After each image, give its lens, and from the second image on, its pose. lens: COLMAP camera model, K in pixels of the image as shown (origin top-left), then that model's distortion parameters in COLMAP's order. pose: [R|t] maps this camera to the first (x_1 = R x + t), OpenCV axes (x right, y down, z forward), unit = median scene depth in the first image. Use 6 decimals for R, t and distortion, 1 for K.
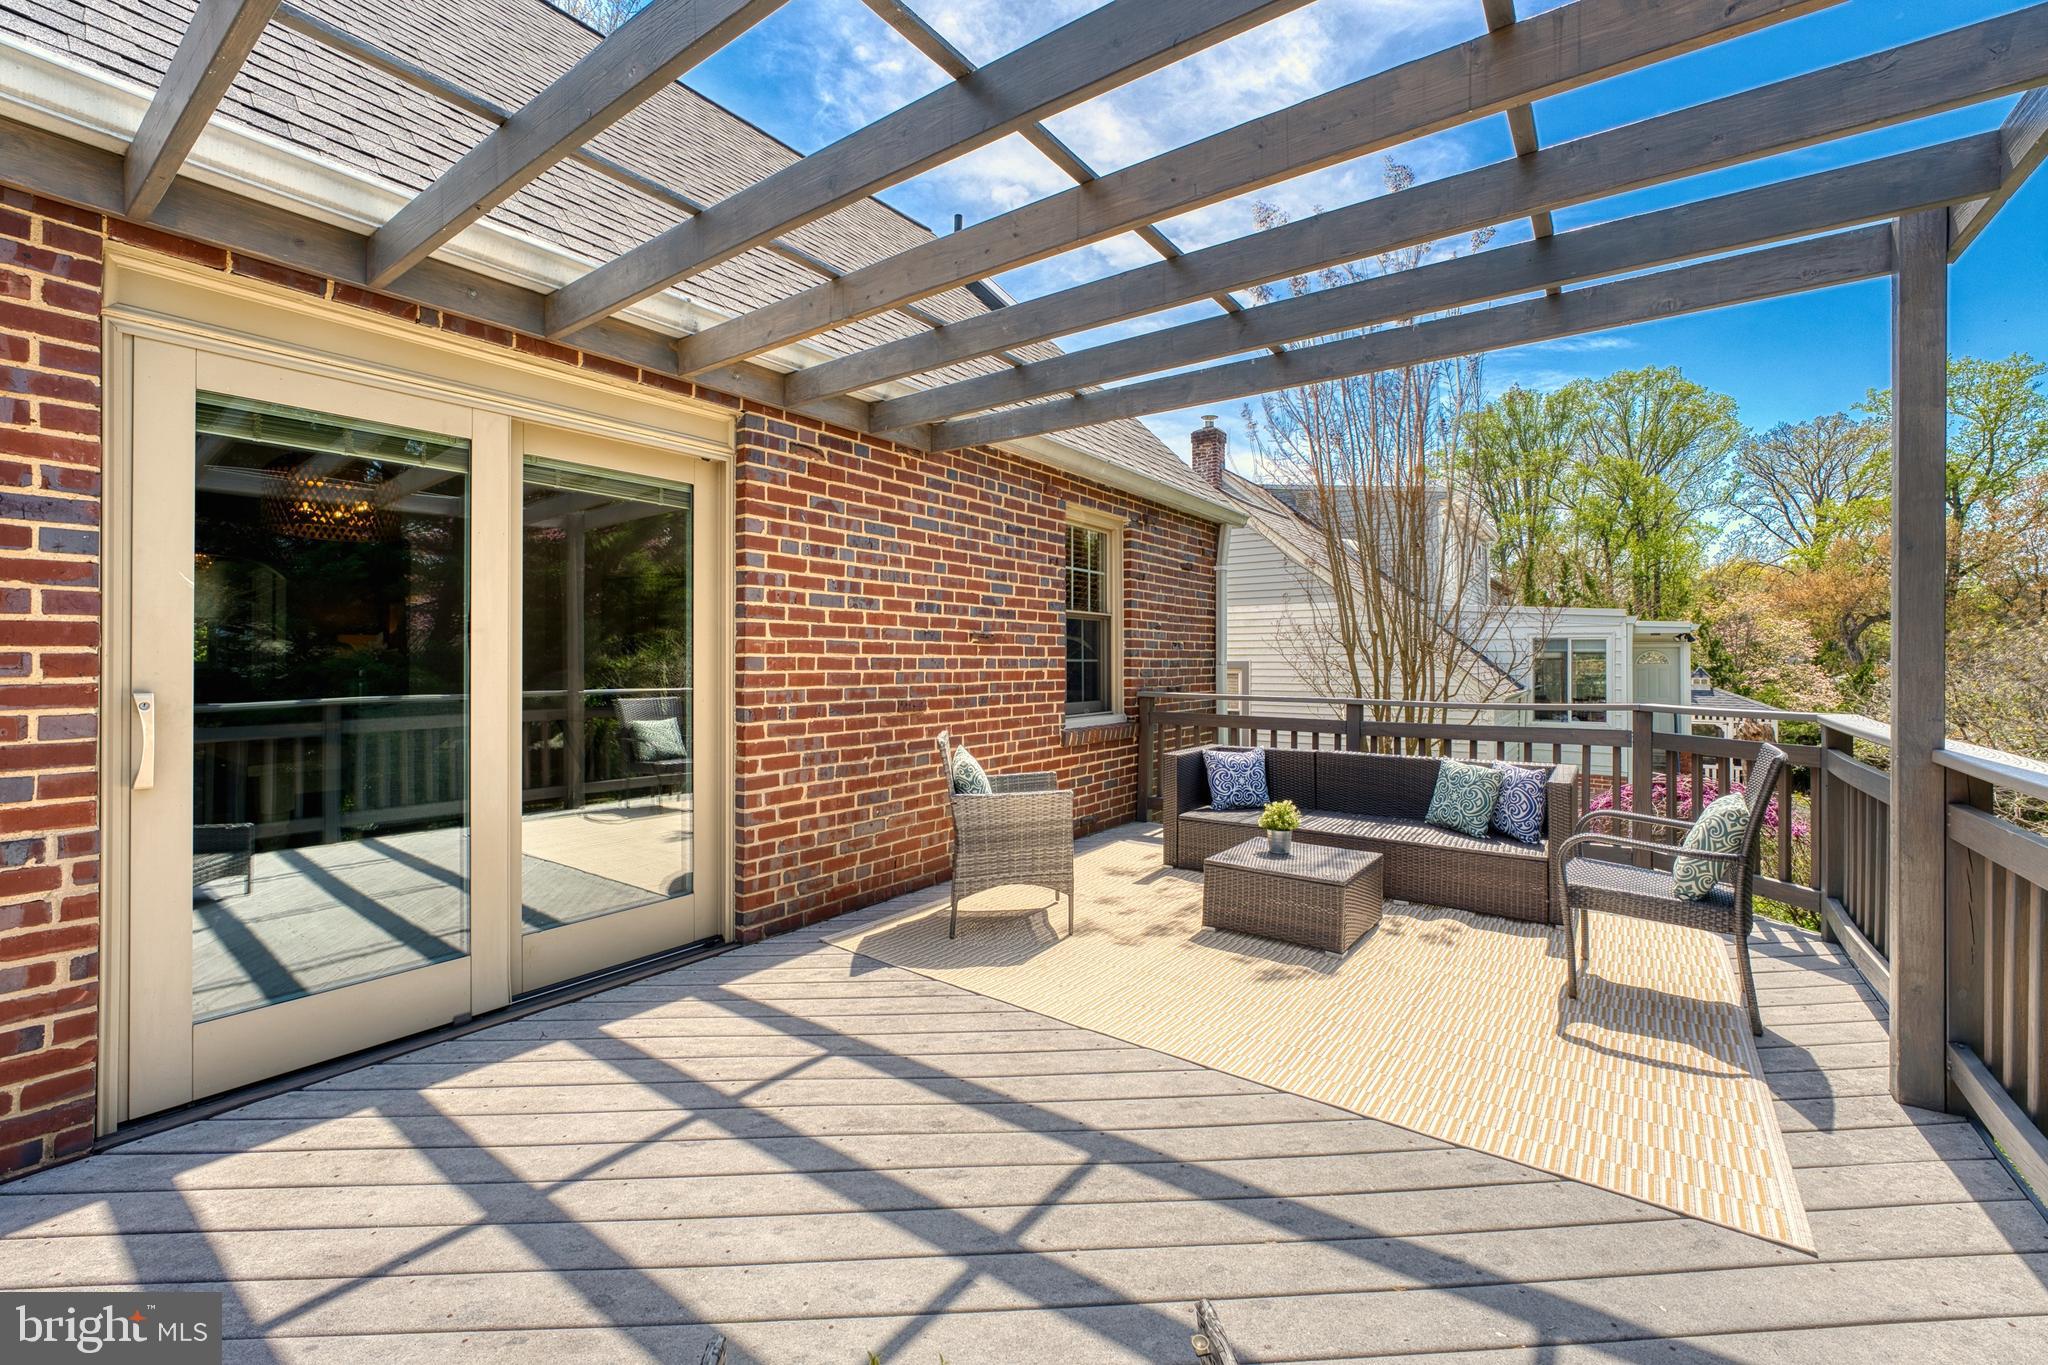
lens RADIAL K [[821.7, 0, 1034.5], [0, 821.7, 649.1], [0, 0, 1]] dist [-0.005232, 0.000514]
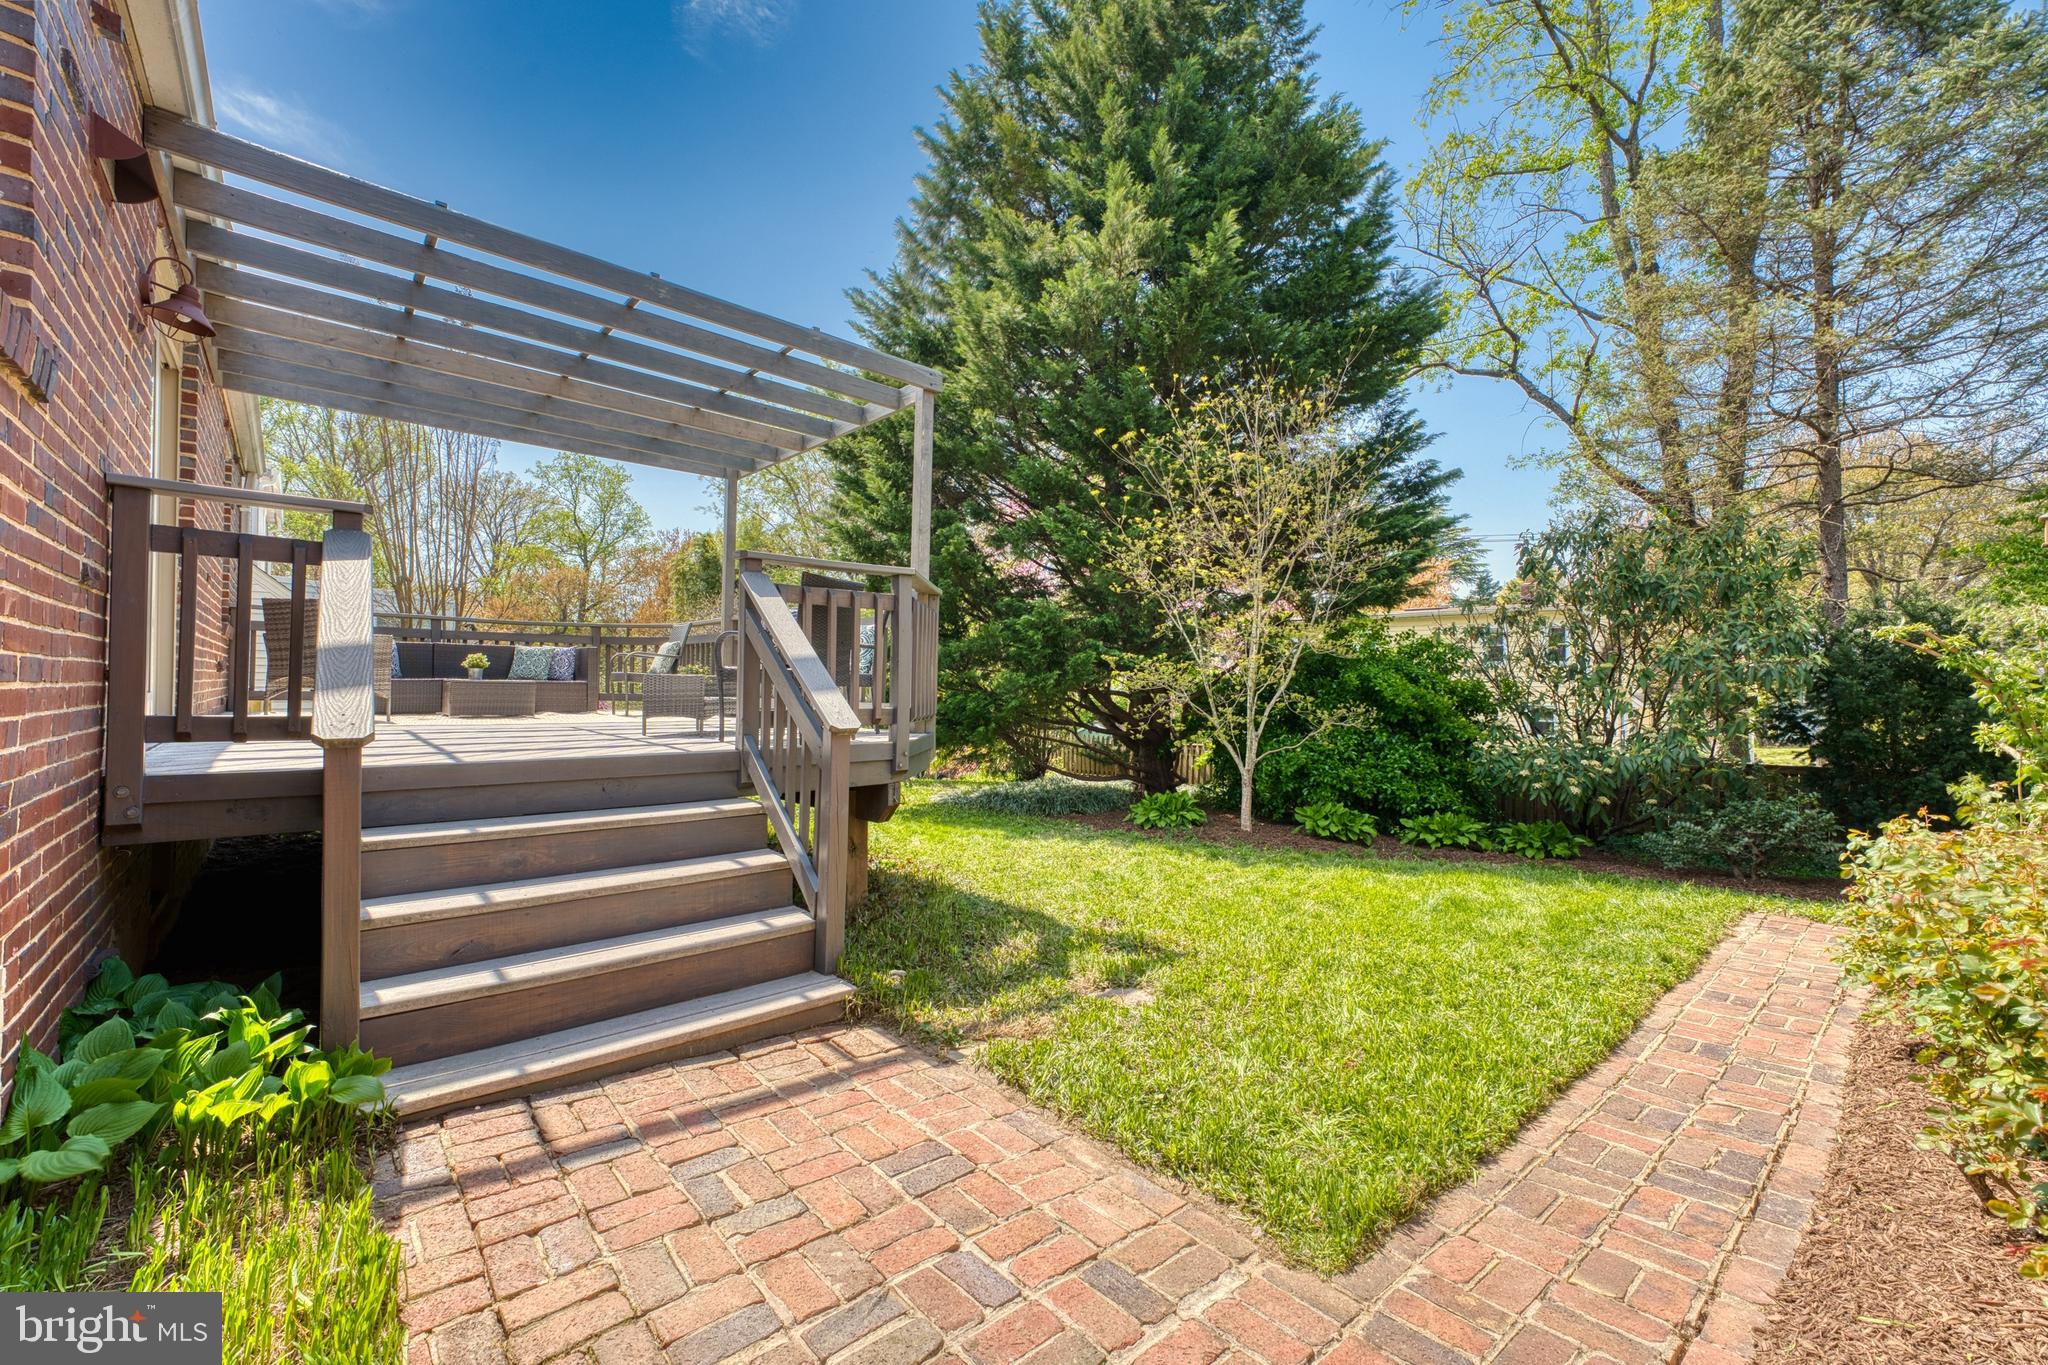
lens RADIAL K [[821.7, 0, 1006.0], [0, 821.7, 680.0], [0, 0, 1]] dist [-0.005232, 0.000514]
pose [[0.230055, 0.009170, 0.973134, -1.294862], [-0.027160, 0.999627, -0.002999, 0.232302], [-0.972798, -0.025740, 0.230218, -0.631115]]
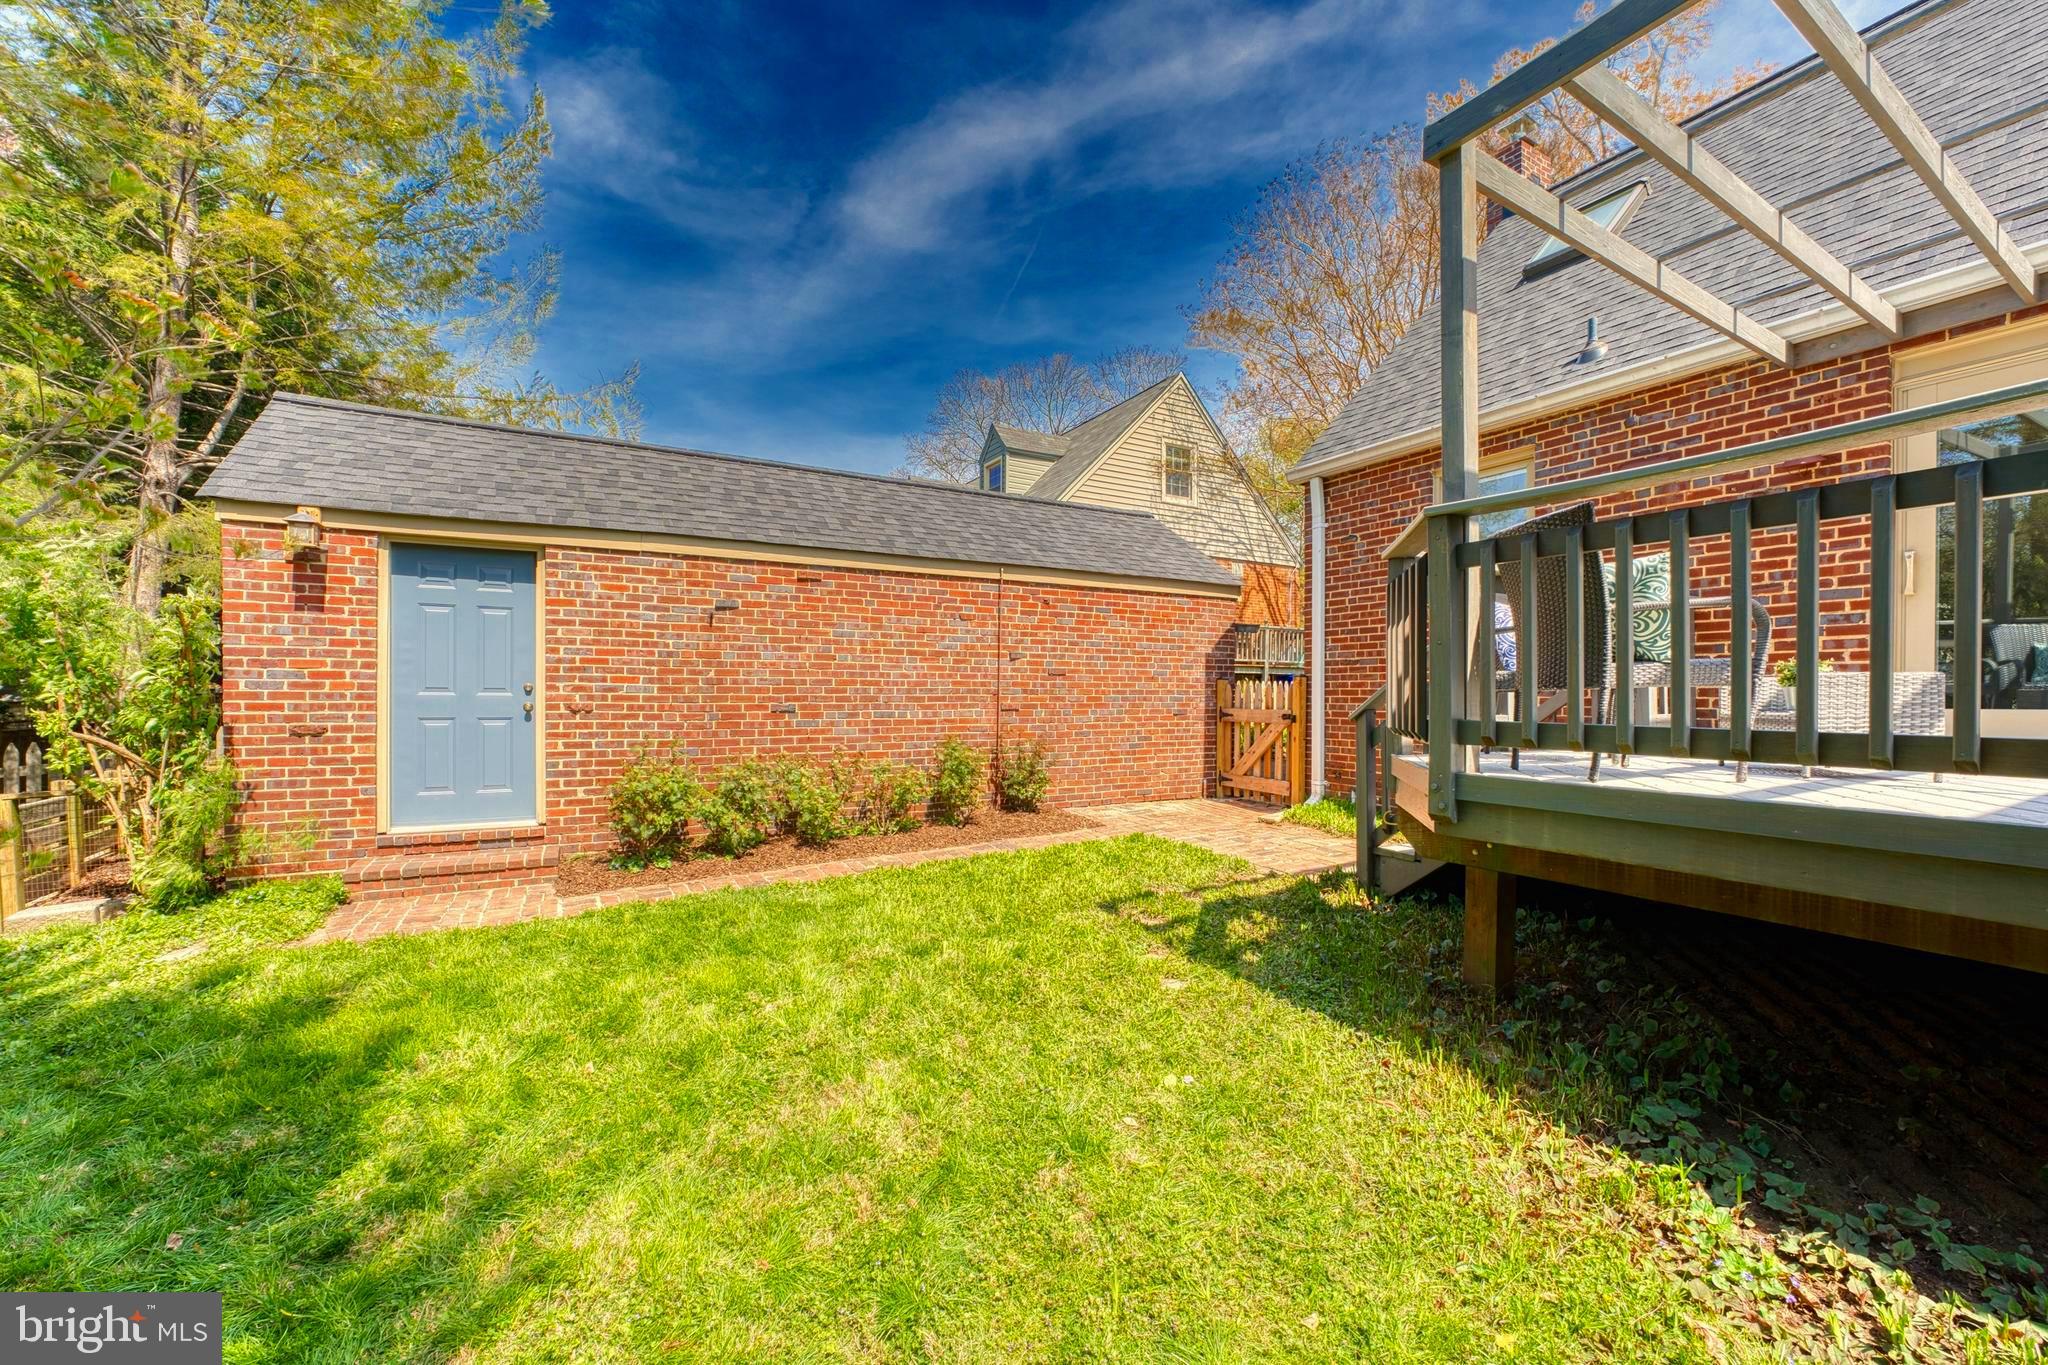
lens RADIAL K [[821.7, 0, 1042.7], [0, 821.7, 693.5], [0, 0, 1]] dist [-0.005232, 0.000514]
pose [[-0.396306, -0.006205, -0.918097, 1.010041], [0.006589, 0.999932, -0.009602, 0.240120], [0.918095, -0.009854, -0.396238, -0.148135]]
